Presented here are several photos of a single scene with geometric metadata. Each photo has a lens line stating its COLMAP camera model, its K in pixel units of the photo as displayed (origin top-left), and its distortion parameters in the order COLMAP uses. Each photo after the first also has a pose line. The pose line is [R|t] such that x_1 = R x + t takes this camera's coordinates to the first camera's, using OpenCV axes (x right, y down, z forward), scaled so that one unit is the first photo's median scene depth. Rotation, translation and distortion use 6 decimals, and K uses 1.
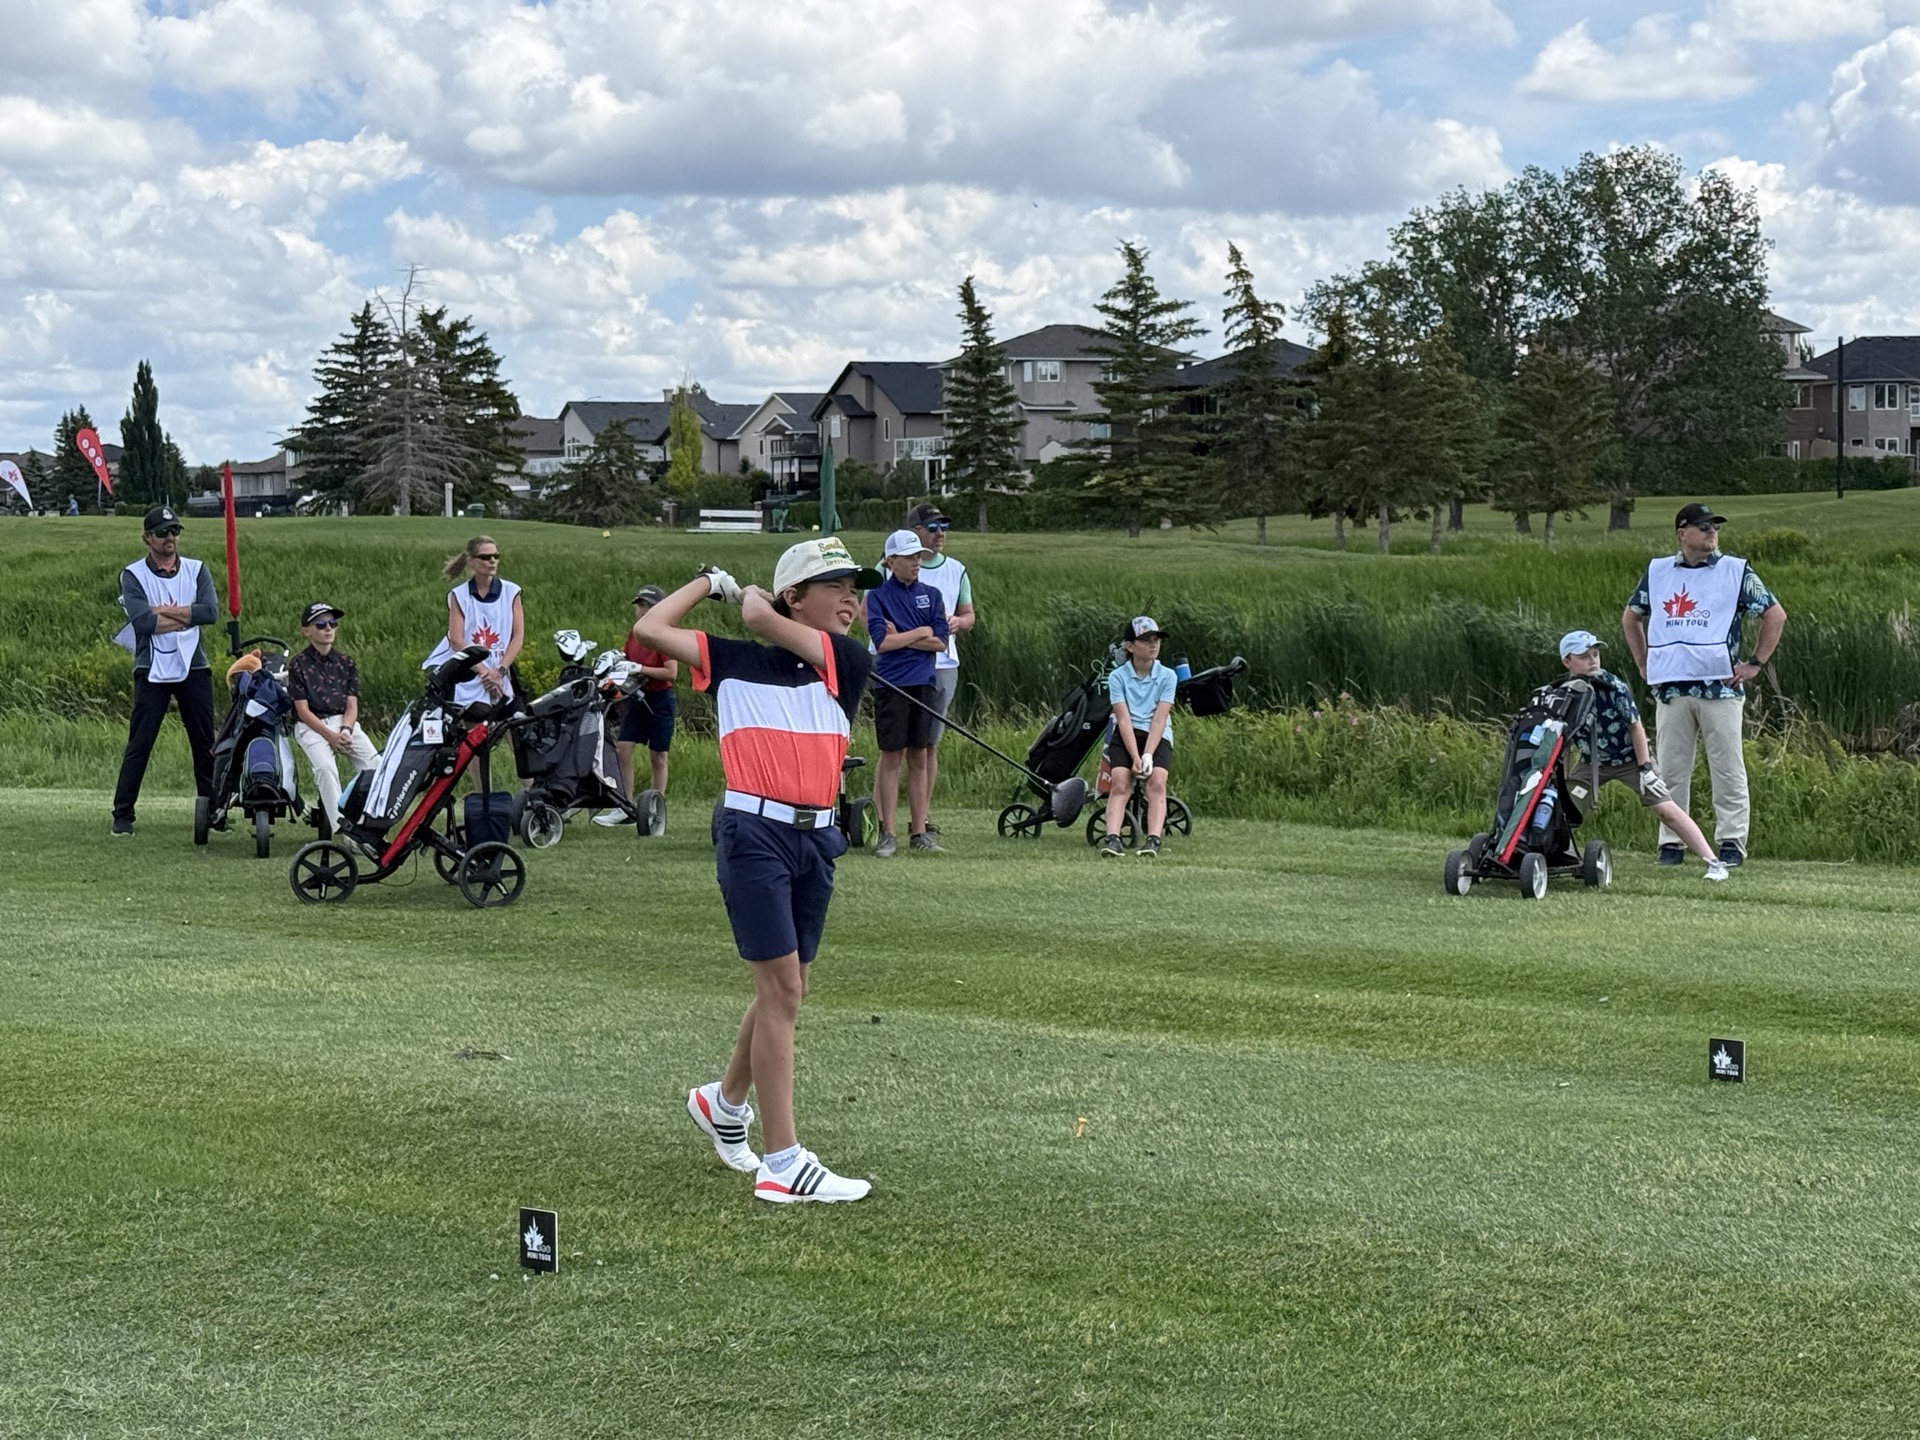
lens RADIAL K [[3677.4, 0, 953.4], [0, 3677.4, 706.7], [0, 0, 1]] dist [0.156291, 0.000000]
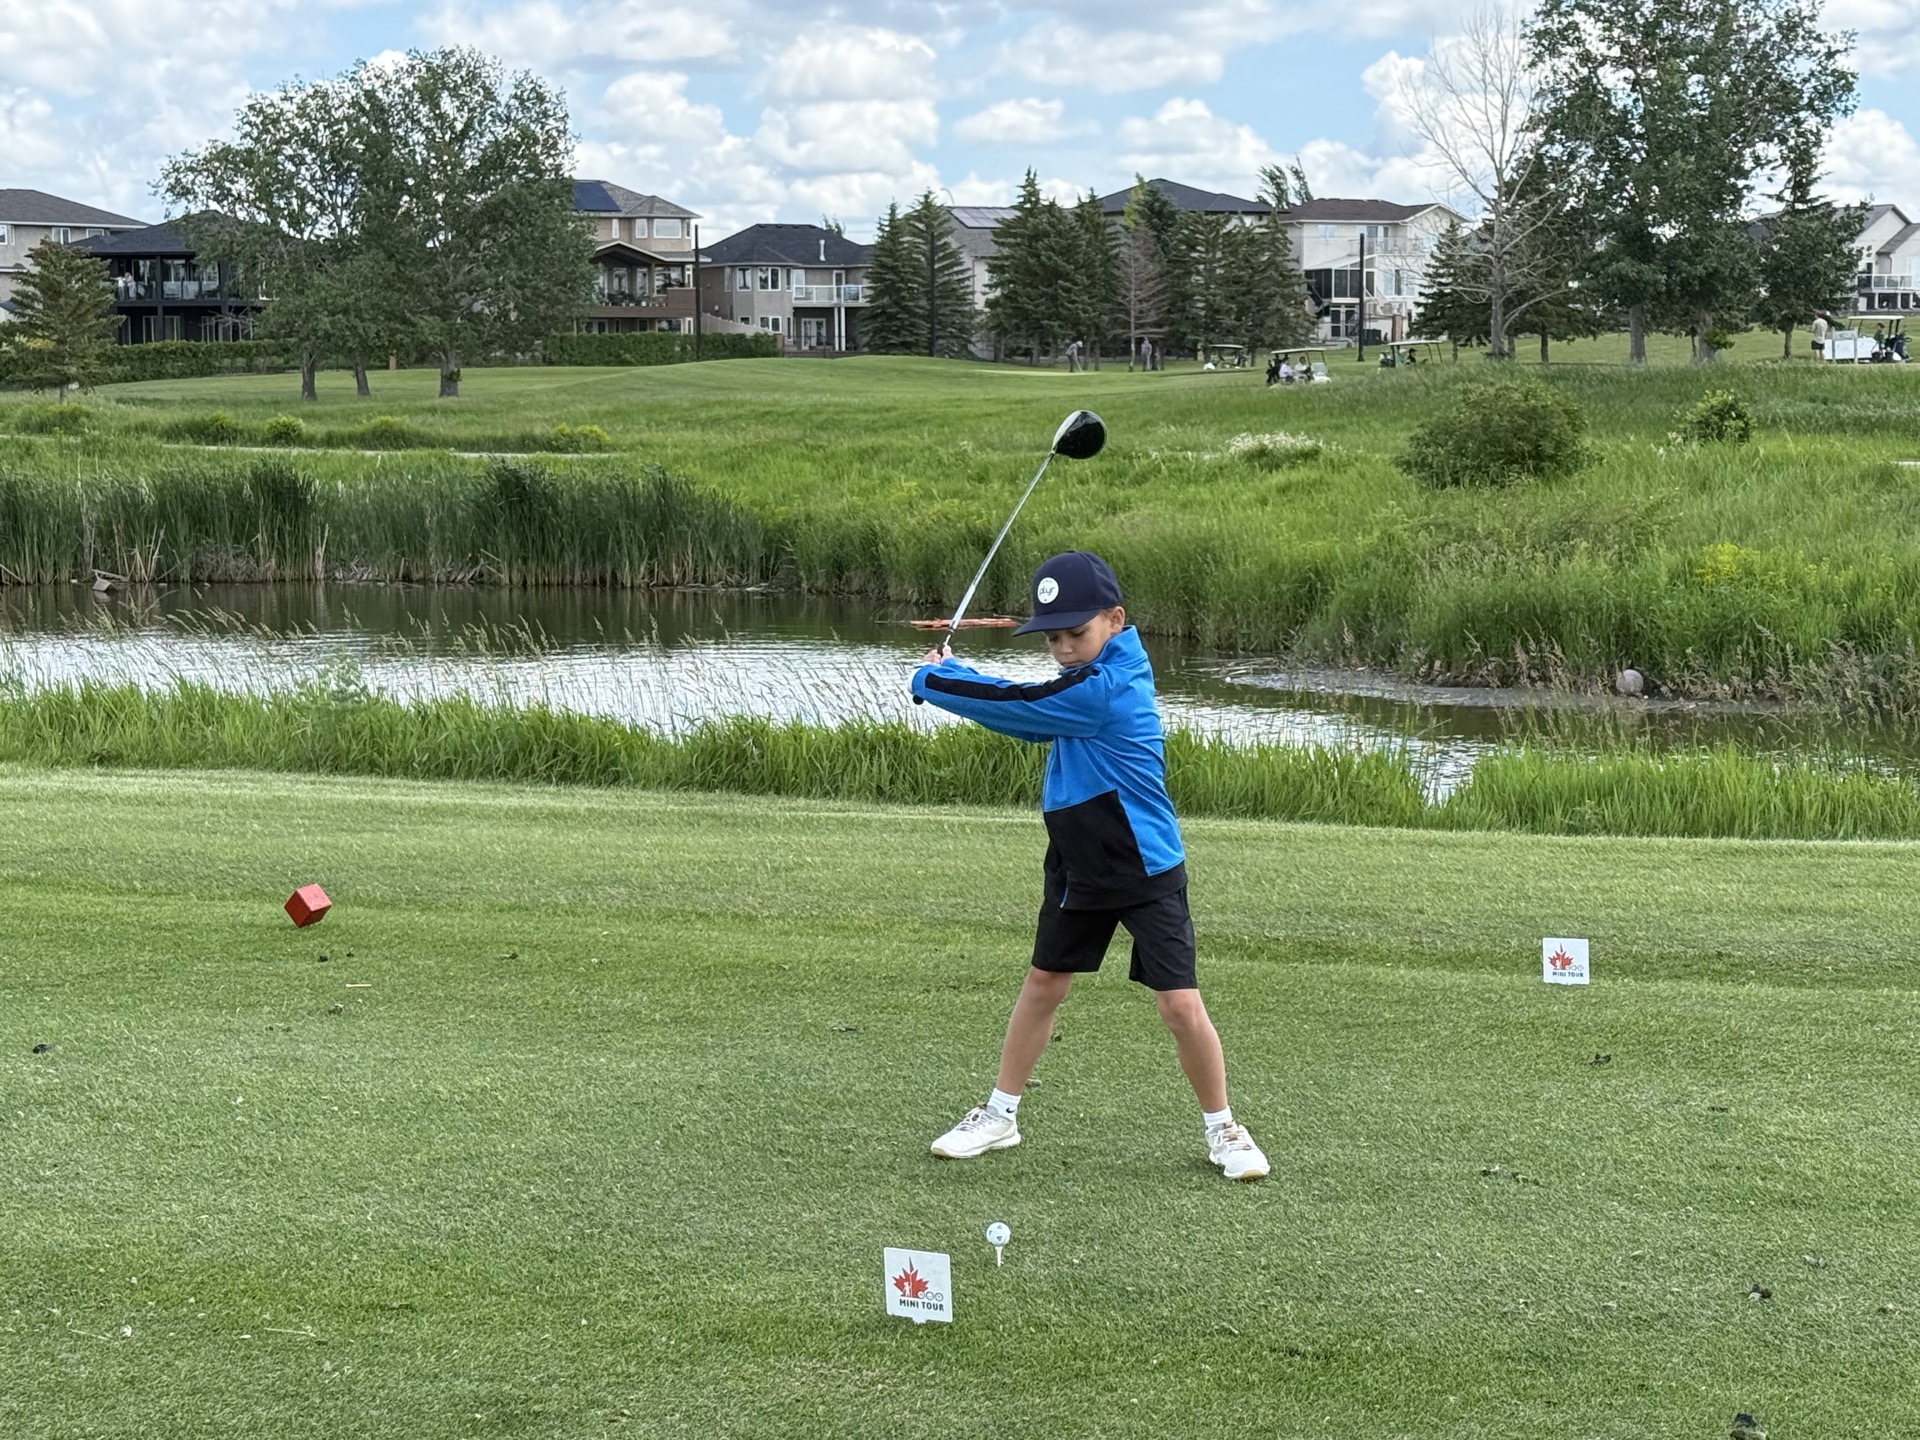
lens RADIAL K [[3545.1, 0, 935.2], [0, 3545.1, 701.5], [0, 0, 1]] dist [0.145895, 0.000000]
pose [[0.979077, -0.009761, 0.203255, 0.179785], [0.001611, 0.999189, 0.040221, 0.000129], [-0.203483, -0.039052, 0.978299, -0.112130]]
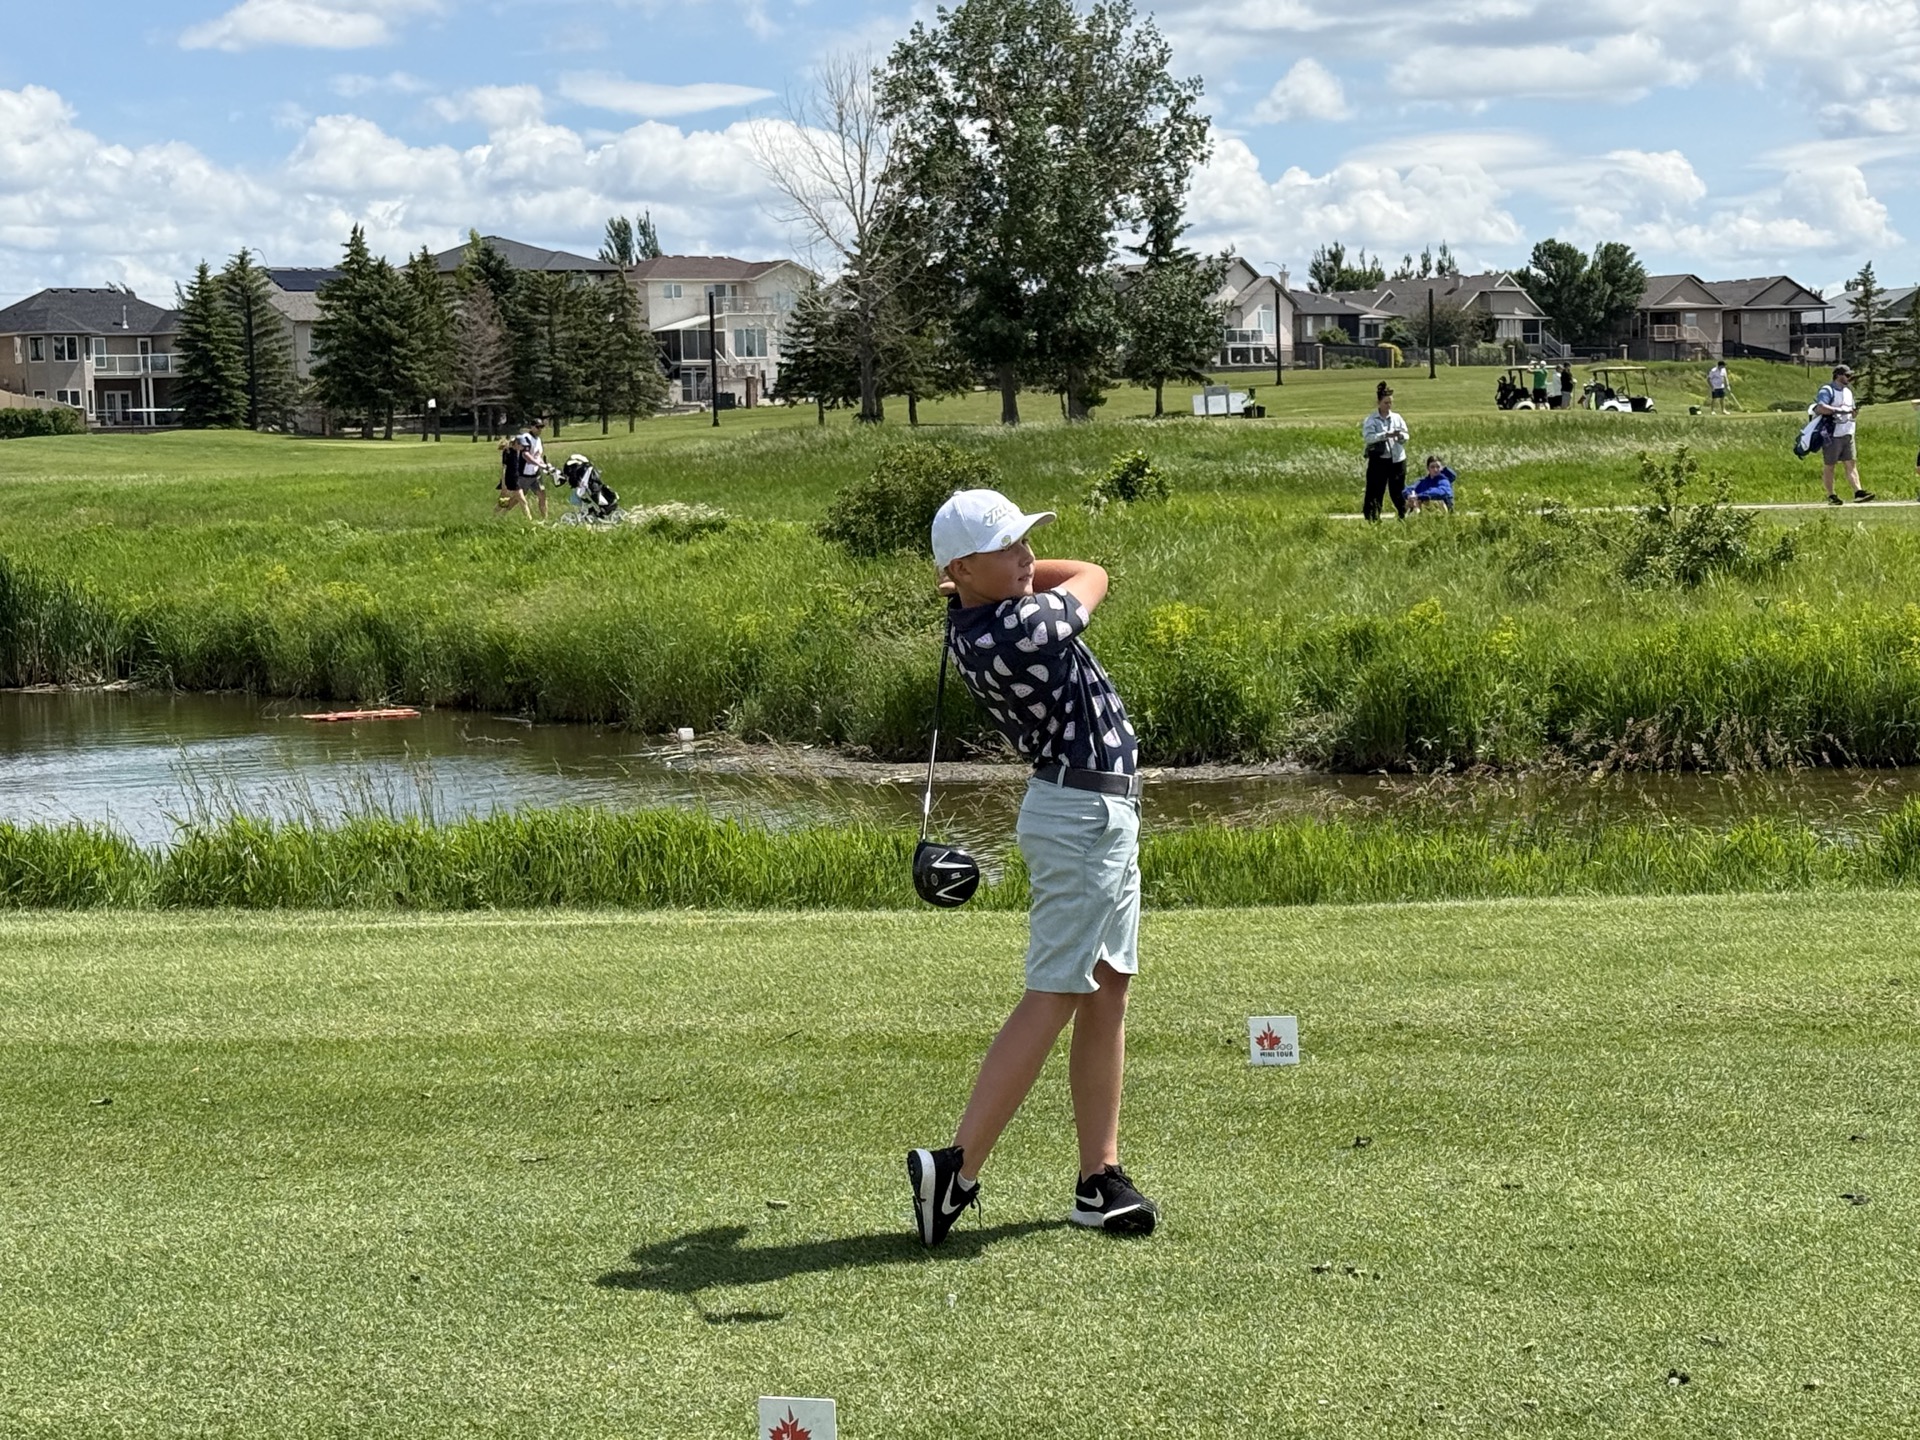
lens RADIAL K [[3764.4, 0, 956.9], [0, 3764.4, 721.4], [0, 0, 1]] dist [0.148526, 0.000000]
pose [[0.924580, -0.042440, 0.378618, 0.172166], [0.035393, 0.999047, 0.025556, 0.000168], [-0.379341, -0.010229, 0.925200, -0.107431]]
